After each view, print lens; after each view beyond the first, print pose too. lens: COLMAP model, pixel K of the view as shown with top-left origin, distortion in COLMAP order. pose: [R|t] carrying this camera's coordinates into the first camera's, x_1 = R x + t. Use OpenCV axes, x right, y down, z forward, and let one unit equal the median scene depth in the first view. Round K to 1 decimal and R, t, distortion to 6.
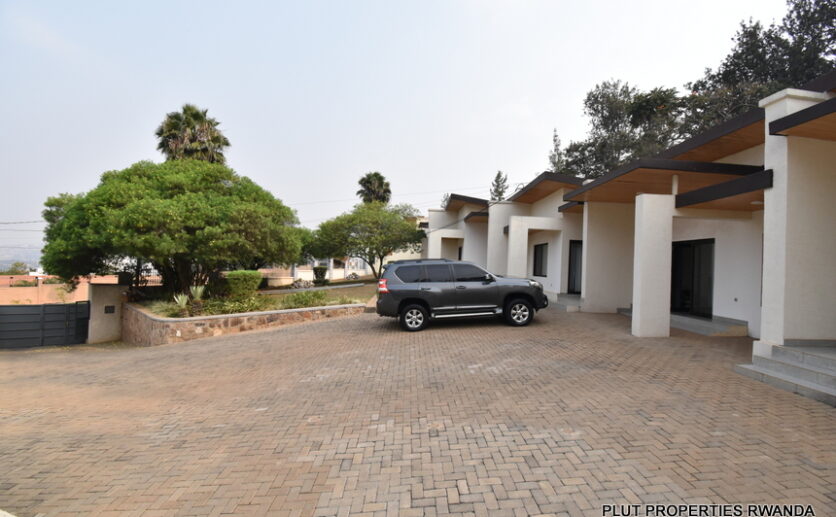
lens RADIAL K [[366.7, 0, 414.6], [0, 366.7, 258.5], [0, 0, 1]] dist [0.003033, -0.015530]
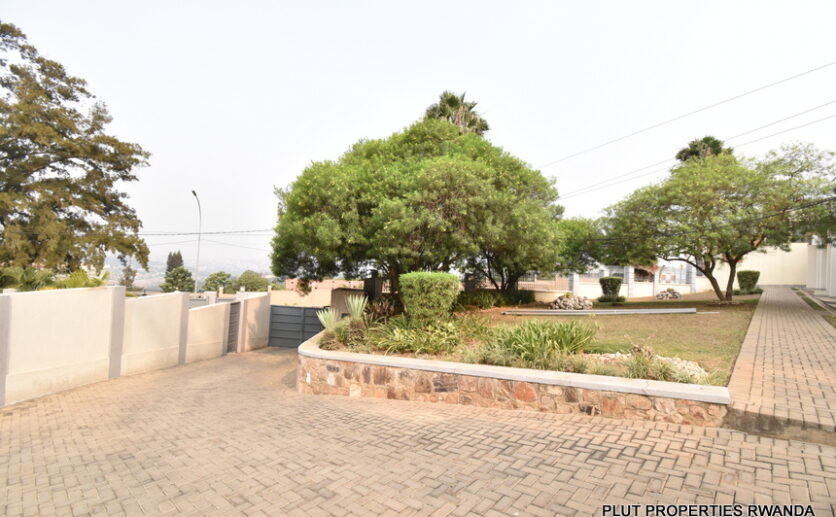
lens RADIAL K [[366.7, 0, 414.6], [0, 366.7, 258.5], [0, 0, 1]] dist [0.003033, -0.015530]
pose [[0.718069, -0.018461, -0.695727, -0.064288], [-0.008077, 0.999360, -0.034854, 0.019057], [0.695925, 0.030647, 0.717460, 0.362311]]
